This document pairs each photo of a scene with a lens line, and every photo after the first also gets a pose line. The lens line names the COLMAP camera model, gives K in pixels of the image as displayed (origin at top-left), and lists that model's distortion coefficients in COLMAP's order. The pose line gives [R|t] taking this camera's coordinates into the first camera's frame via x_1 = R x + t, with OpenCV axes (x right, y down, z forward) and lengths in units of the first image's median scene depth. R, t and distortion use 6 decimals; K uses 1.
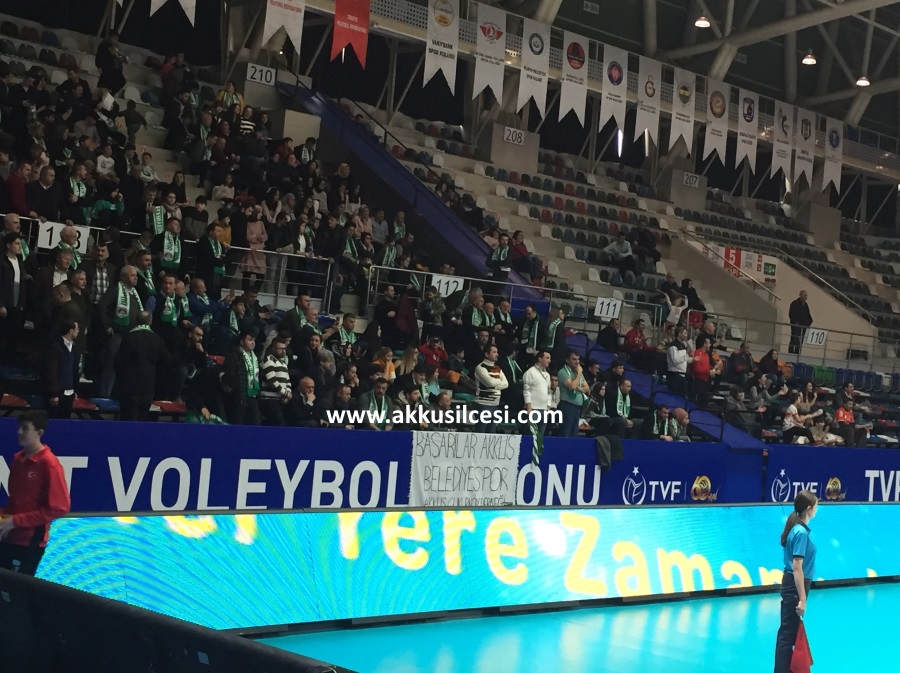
lens RADIAL K [[1541.4, 0, 528.6], [0, 1541.4, 300.4], [0, 0, 1]] dist [0.016257, 0.000000]
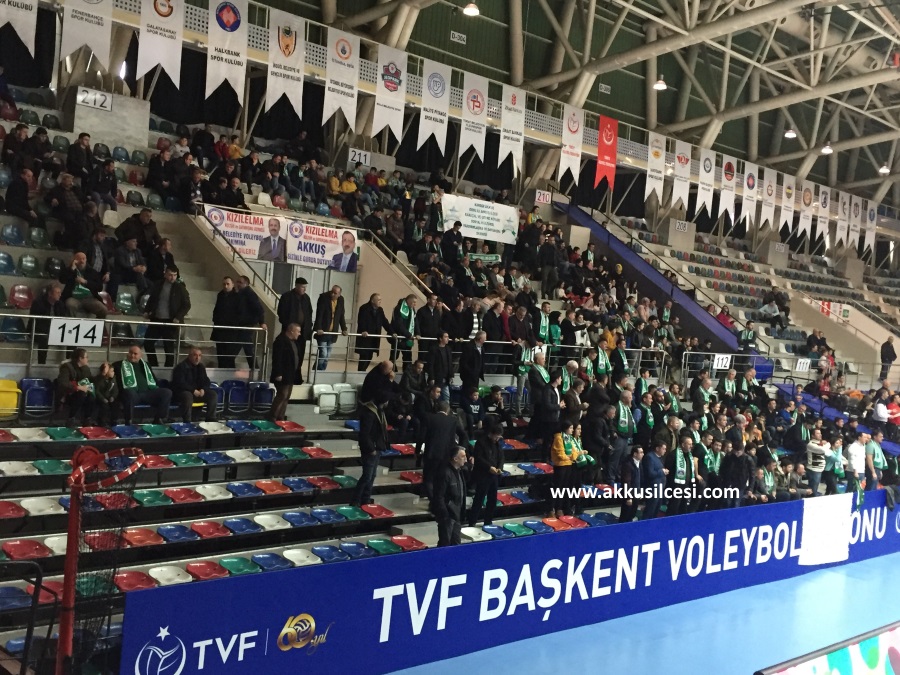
lens RADIAL K [[1031.5, 0, 444.8], [0, 1031.5, 341.8], [0, 0, 1]] dist [0.033009, 0.000000]
pose [[0.998653, 0.006457, -0.051491, -0.193683], [-0.002806, 0.997497, 0.070654, -0.070146], [0.051818, -0.070414, 0.996171, 0.007008]]
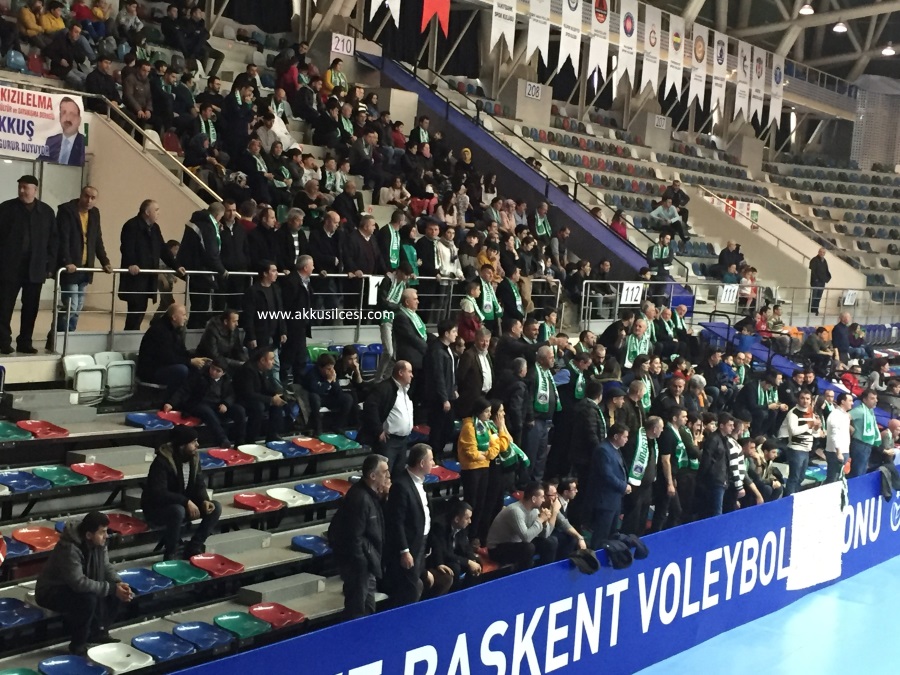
lens RADIAL K [[1512.7, 0, 448.9], [0, 1512.7, 345.8], [0, 0, 1]] dist [0.032738, 0.000000]
pose [[0.985786, -0.025610, 0.166044, -0.241432], [0.004423, 0.991927, 0.126735, -0.072088], [-0.167949, -0.124199, 0.977941, 0.047324]]
